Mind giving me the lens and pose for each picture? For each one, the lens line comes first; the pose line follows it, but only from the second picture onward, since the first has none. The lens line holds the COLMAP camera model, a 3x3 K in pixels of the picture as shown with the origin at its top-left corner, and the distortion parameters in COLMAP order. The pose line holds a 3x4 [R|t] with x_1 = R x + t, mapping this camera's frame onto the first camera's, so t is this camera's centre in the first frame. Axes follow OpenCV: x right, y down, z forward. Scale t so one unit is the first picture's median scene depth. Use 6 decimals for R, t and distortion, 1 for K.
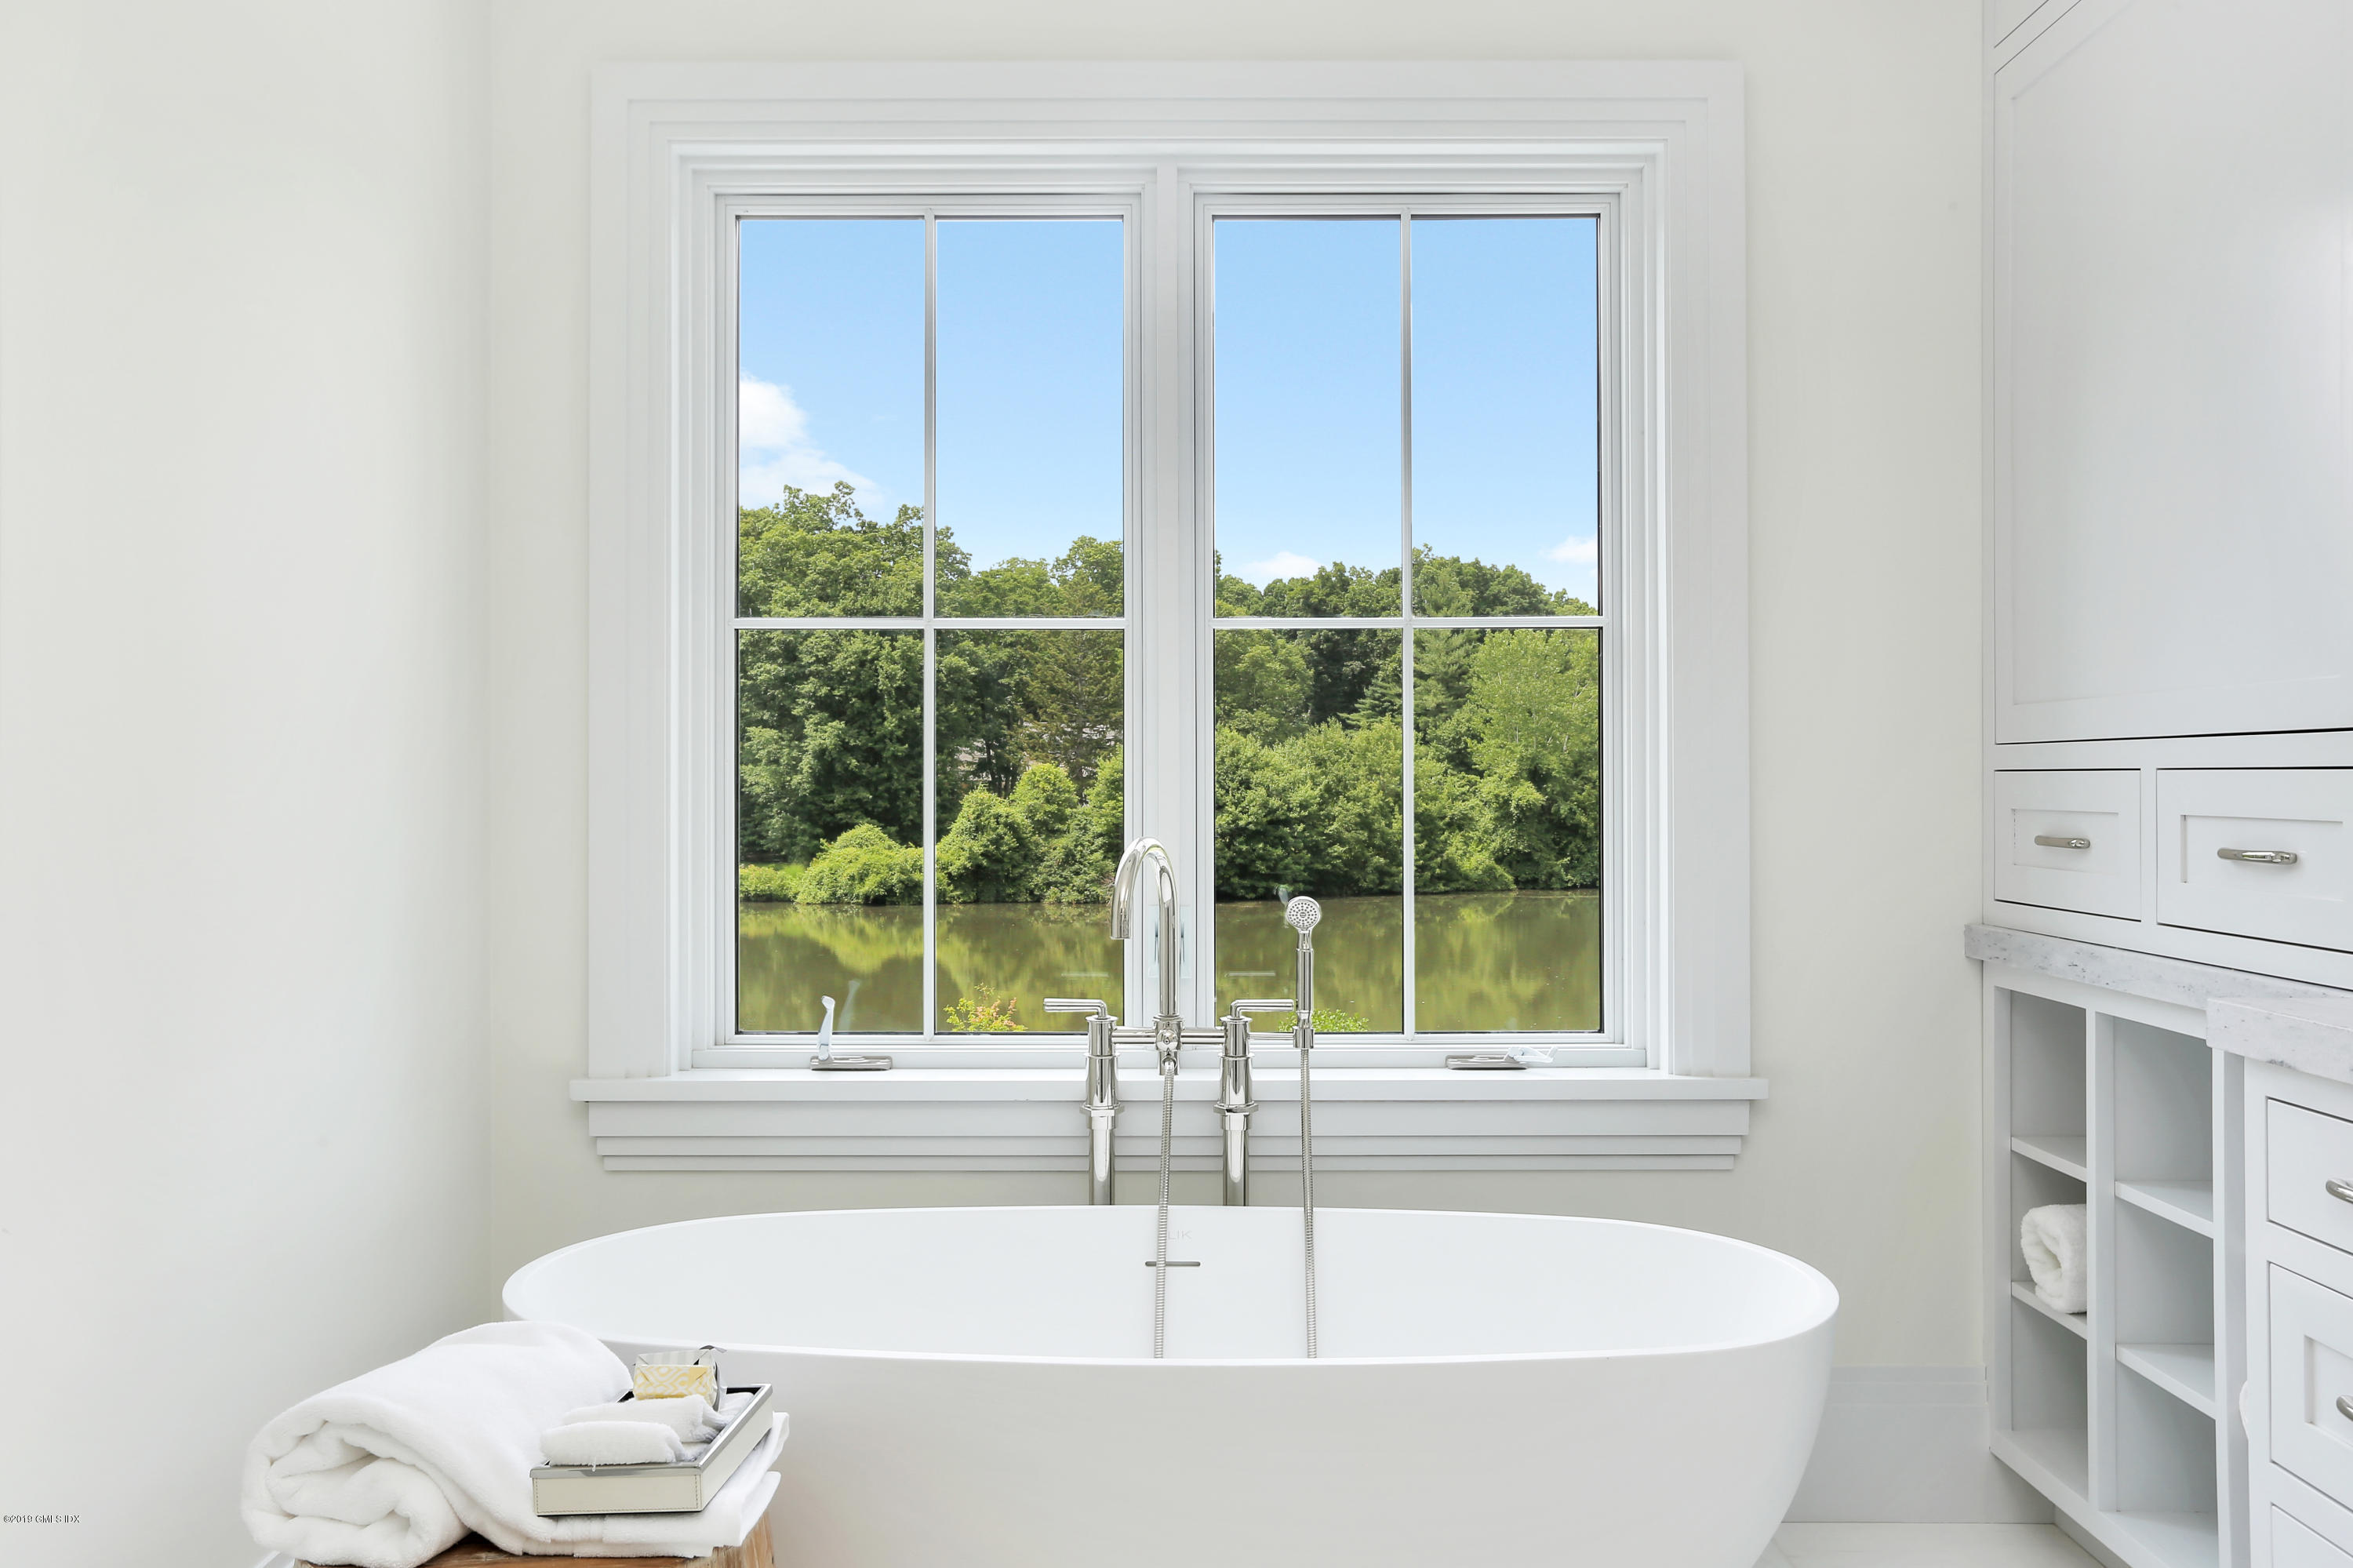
lens RADIAL K [[1906.4, 0, 1181.4], [0, 1906.4, 753.5], [0, 0, 1]] dist [-0.006290, -0.003389]
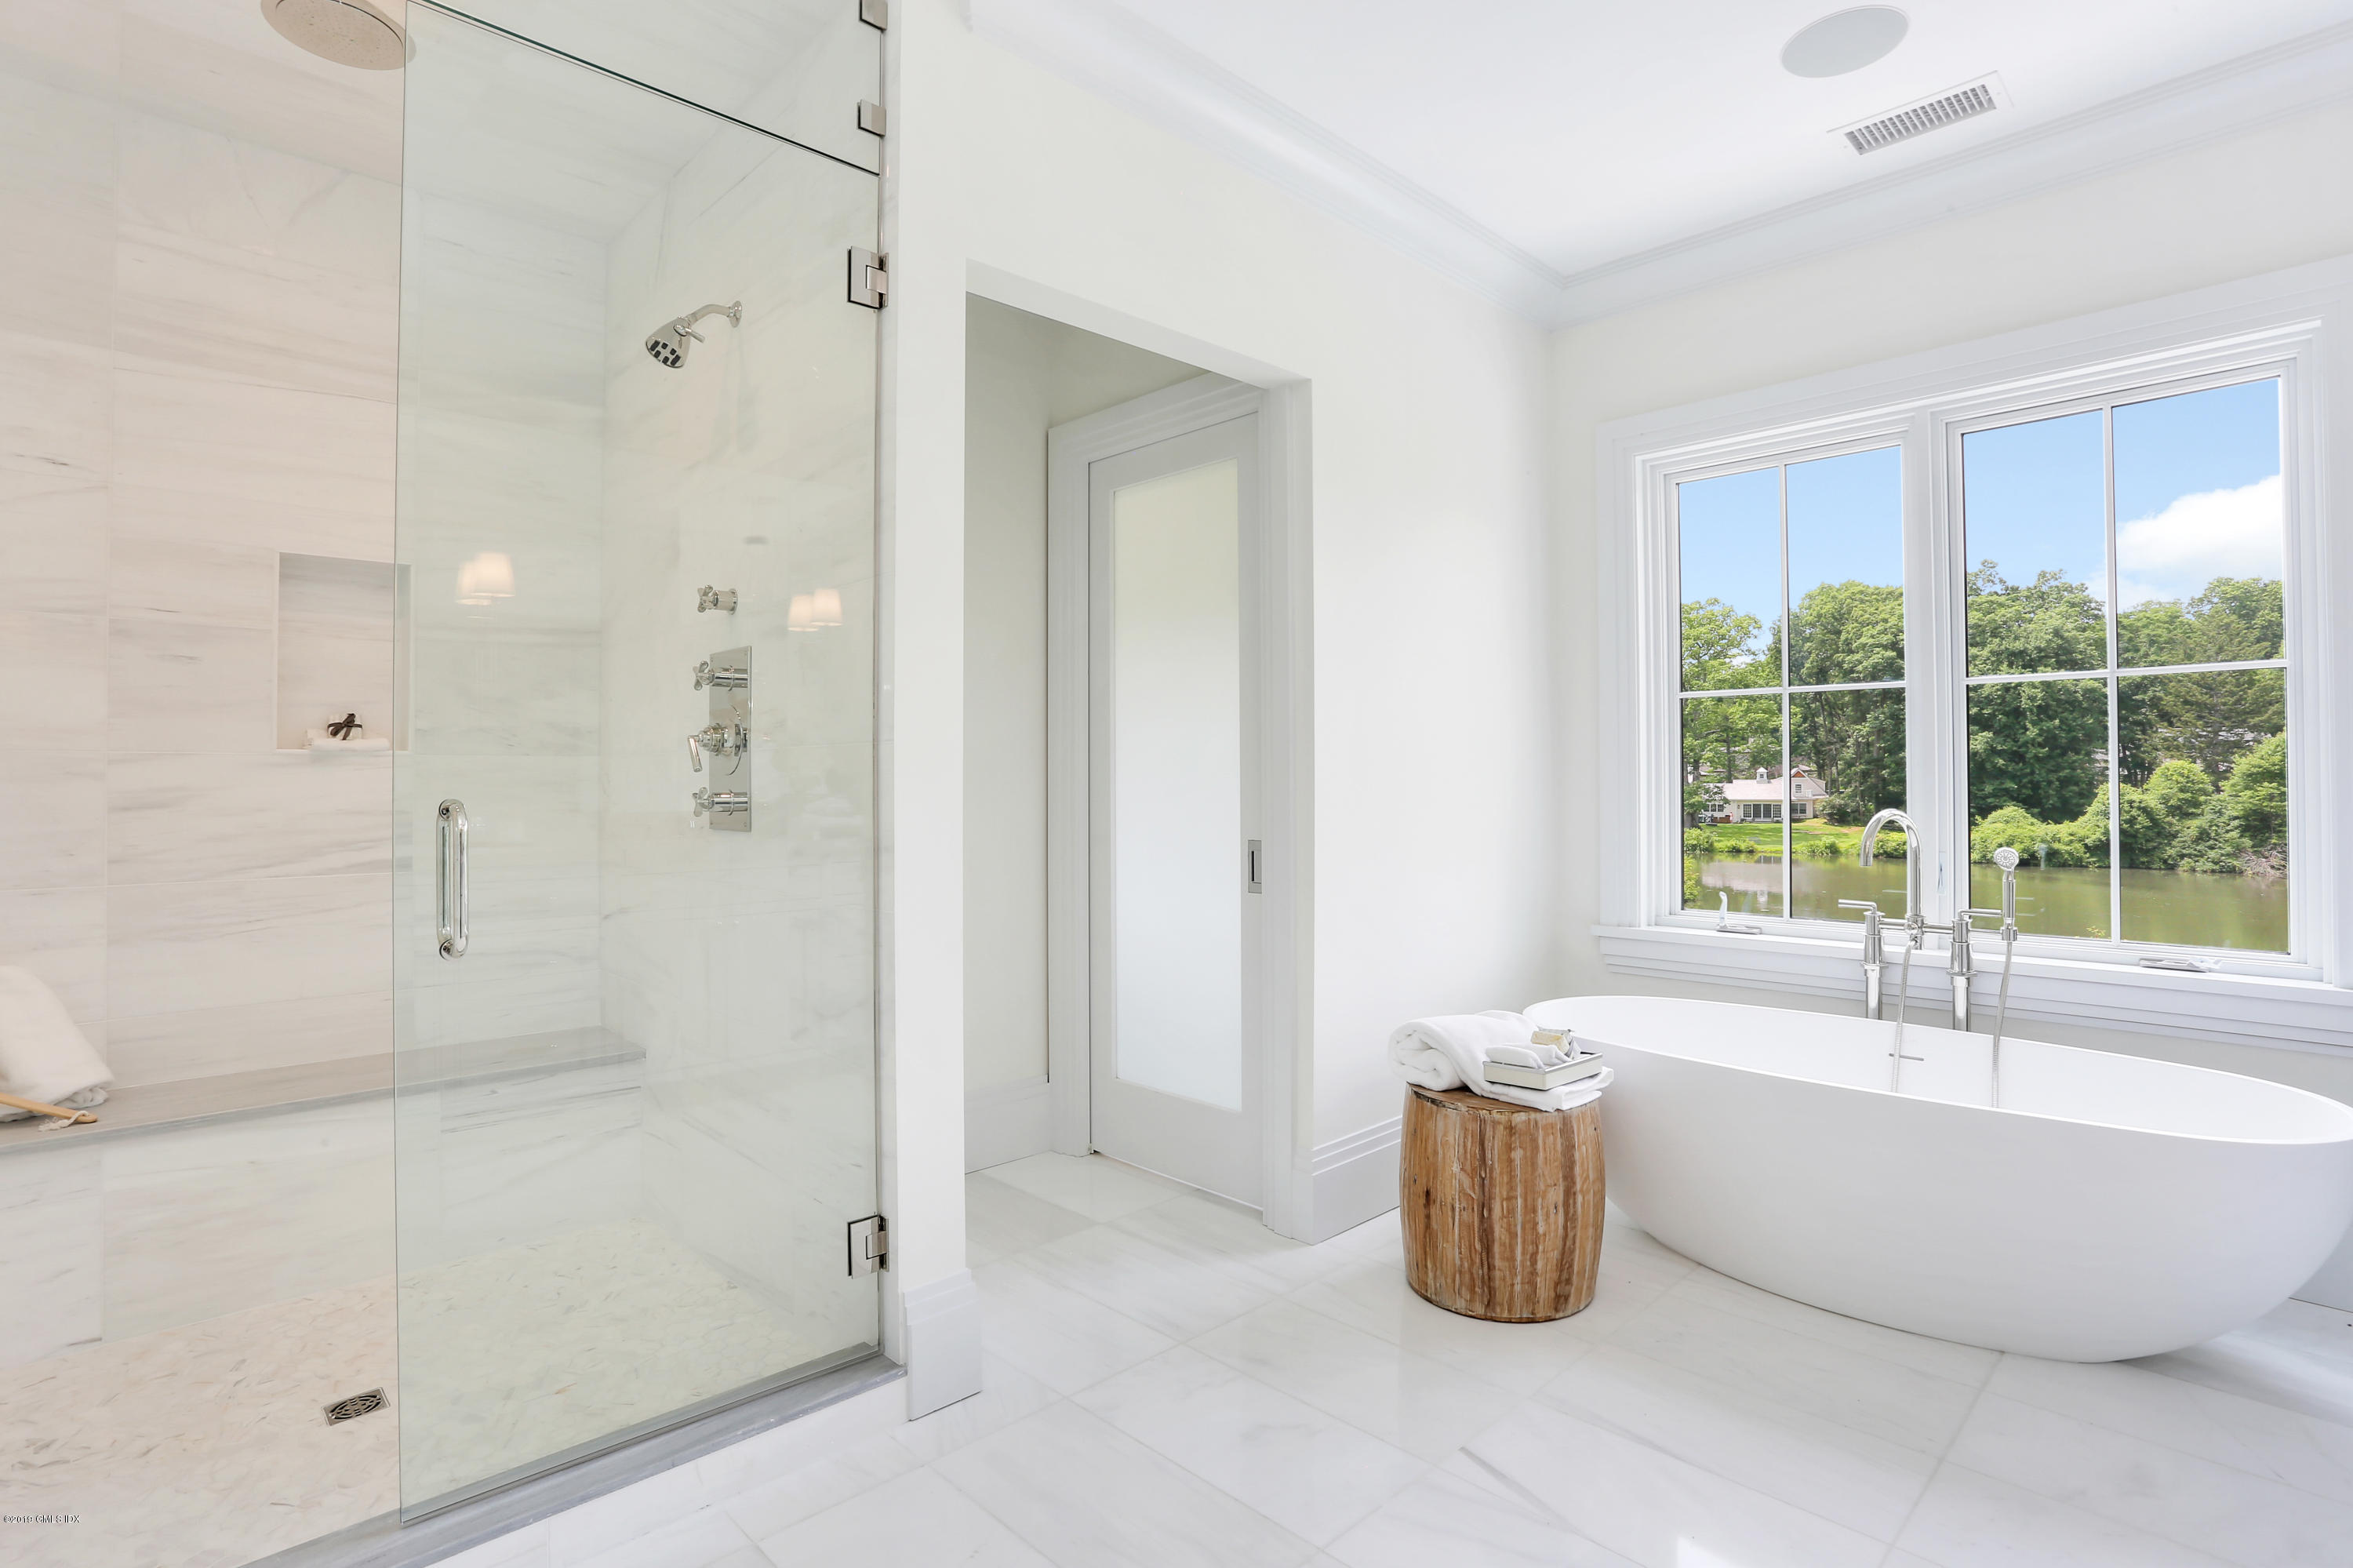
lens RADIAL K [[1165.5, 0, 1174.9], [0, 1165.5, 759.2], [0, 0, 1]] dist [-0.047780, 0.017275]
pose [[0.694505, -0.014140, -0.719349, 0.008048], [0.013756, 0.999885, -0.006374, -0.000138], [0.719356, -0.005469, 0.694620, -0.005530]]
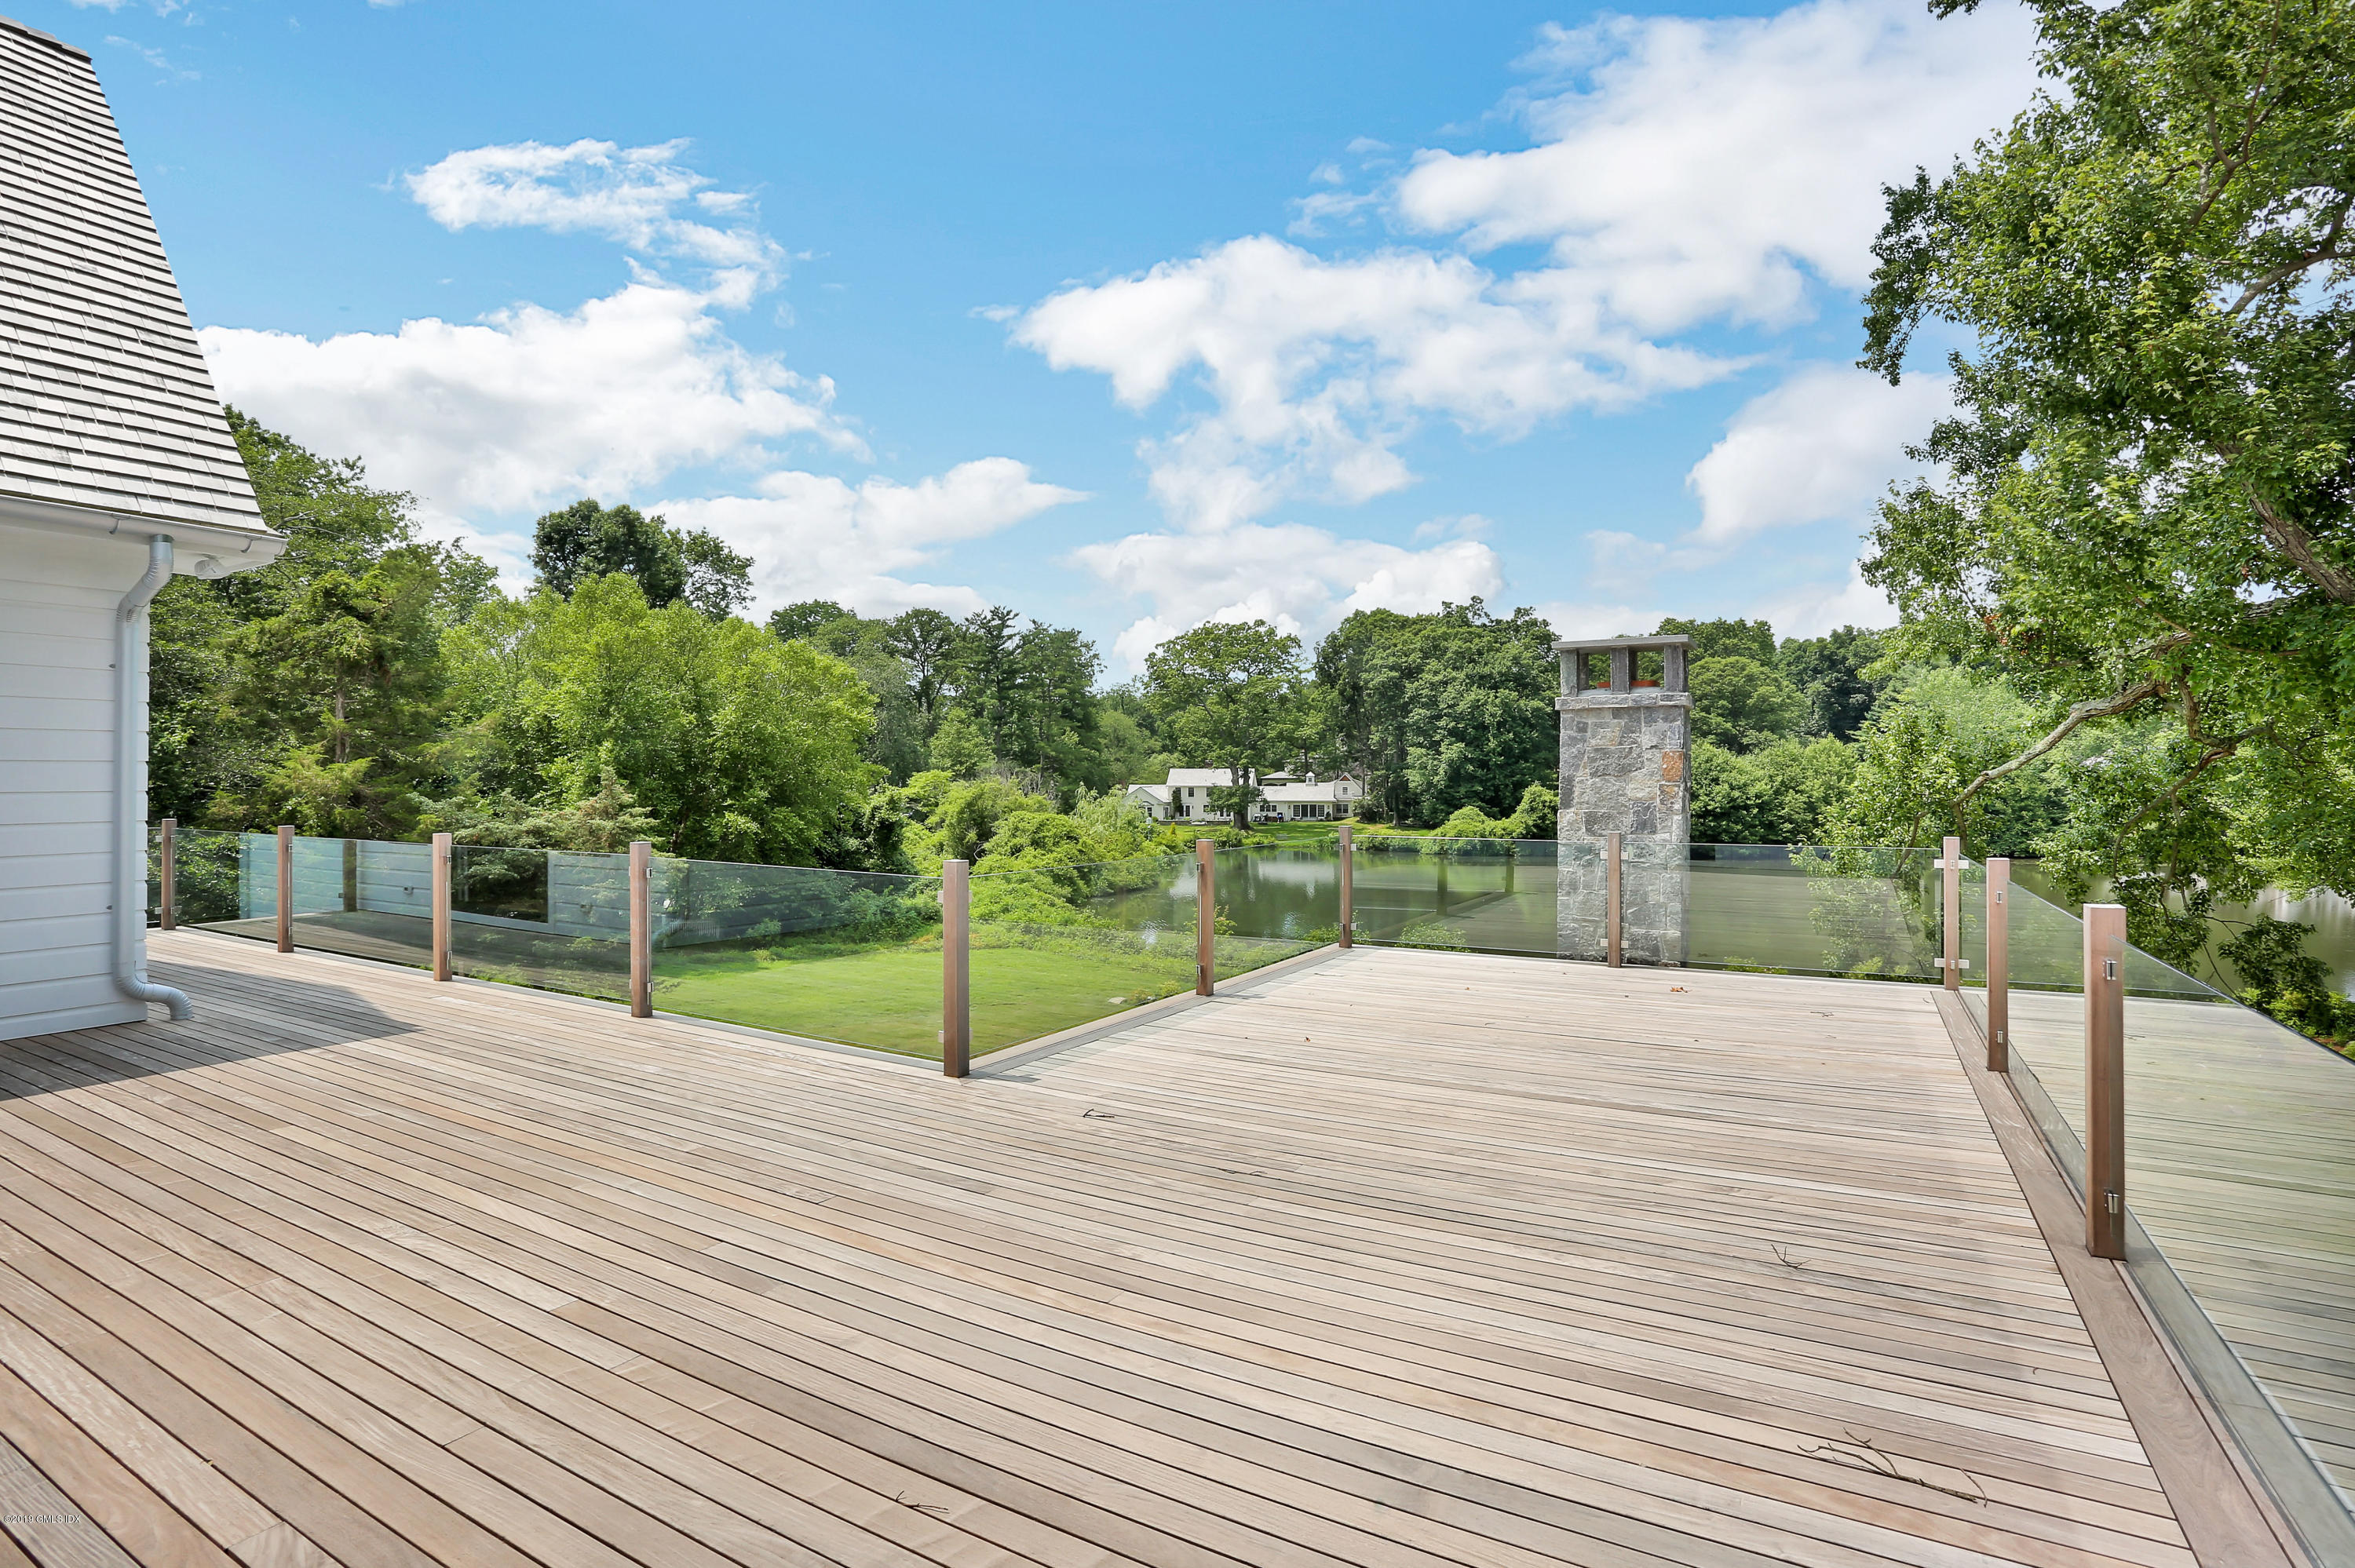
lens RADIAL K [[1168.3, 0, 1178.4], [0, 1168.3, 765.4], [0, 0, 1]] dist [-0.057161, 0.015167]
pose [[0.863323, -0.006698, -0.504607, 0.125400], [0.008691, 0.999961, 0.001595, -0.001540], [0.504577, -0.005763, 0.863348, 0.012298]]
